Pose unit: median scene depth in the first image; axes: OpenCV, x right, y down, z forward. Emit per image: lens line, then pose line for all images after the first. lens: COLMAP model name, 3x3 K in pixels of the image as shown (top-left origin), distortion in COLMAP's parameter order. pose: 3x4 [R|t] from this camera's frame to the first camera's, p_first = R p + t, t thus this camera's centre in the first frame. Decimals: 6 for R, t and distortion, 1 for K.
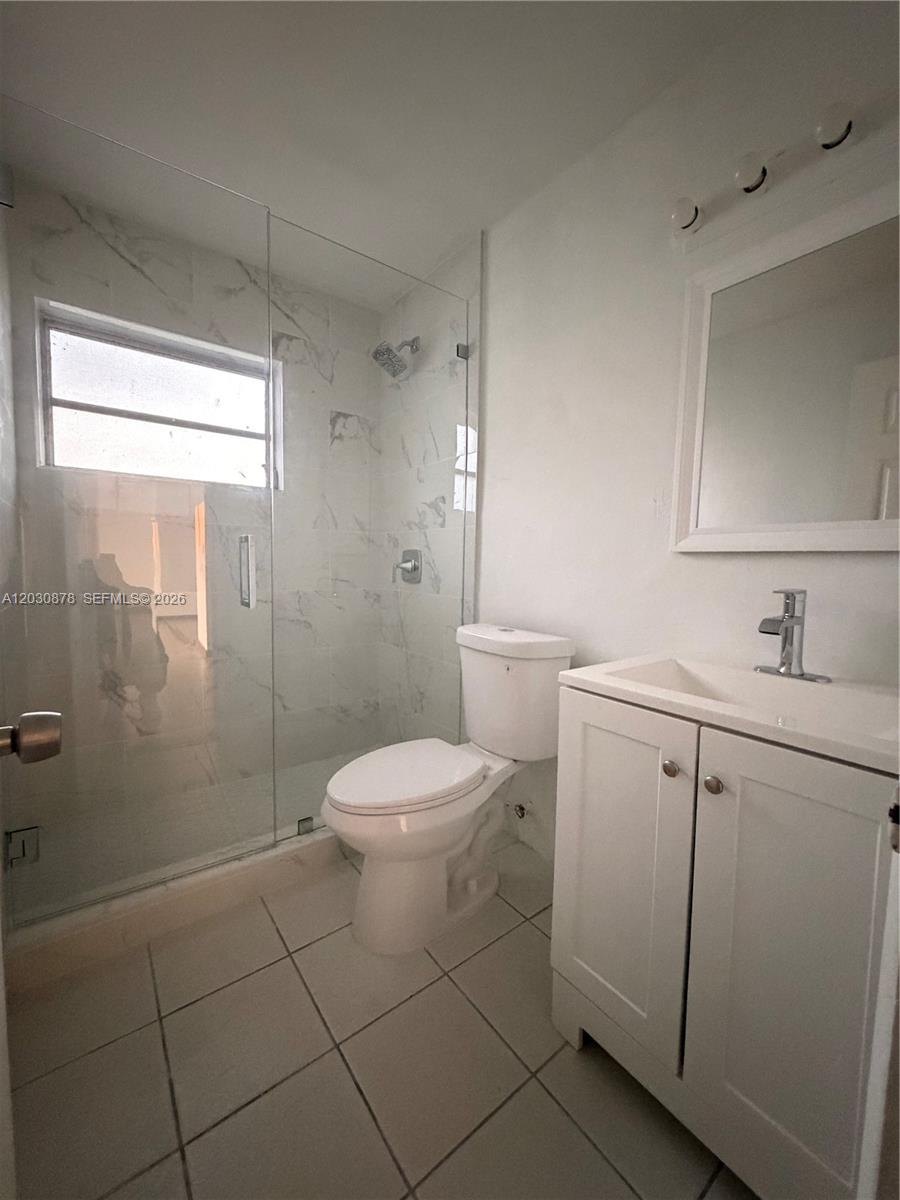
lens RADIAL K [[478.2, 0, 448.9], [0, 478.2, 596.7], [0, 0, 1]] dist [-0.002494, -0.000024]
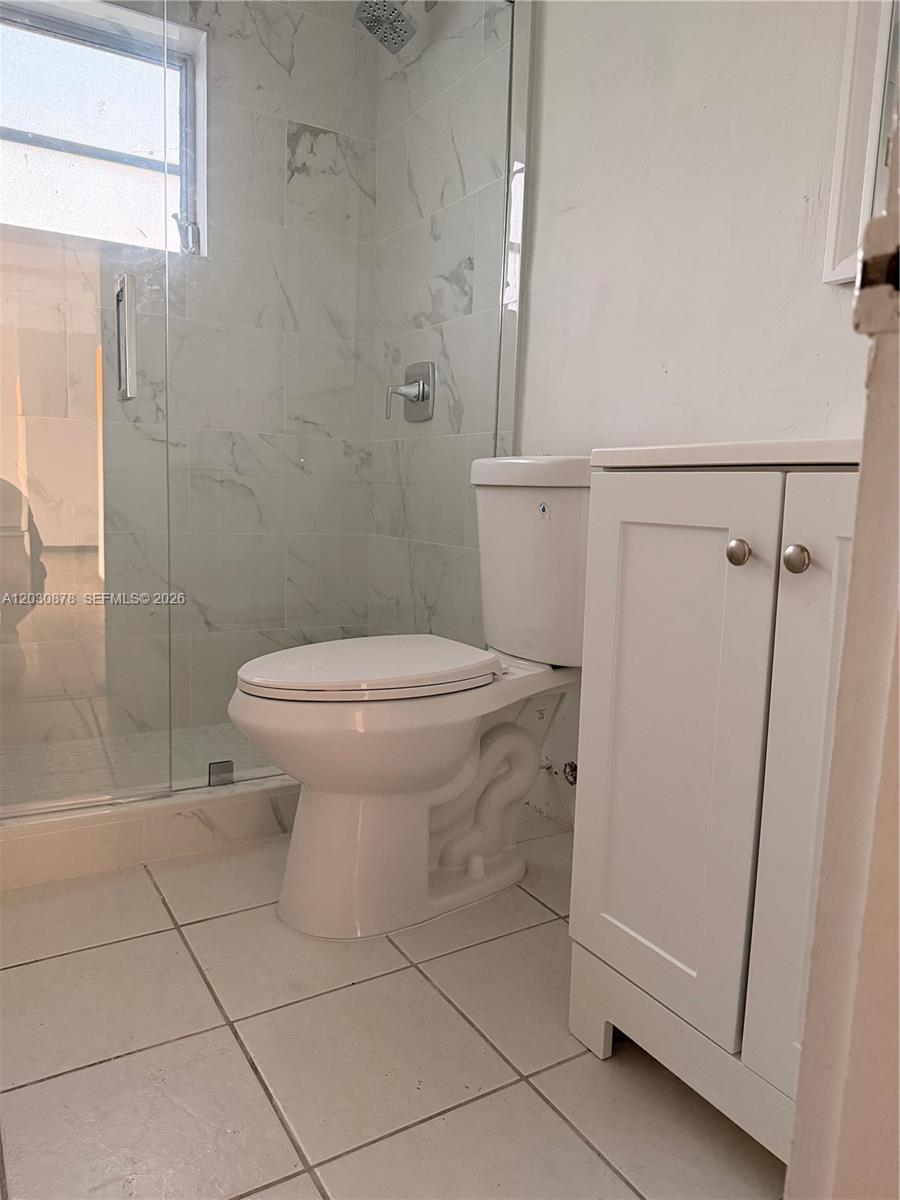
lens RADIAL K [[834.0, 0, 453.4], [0, 834.0, 595.8], [0, 0, 1]] dist [0.117087, -0.218929]
pose [[0.995069, 0.031664, -0.094000, 0.072755], [-0.025728, 0.997638, 0.063695, 0.125893], [0.095794, -0.060962, 0.993533, -0.038311]]
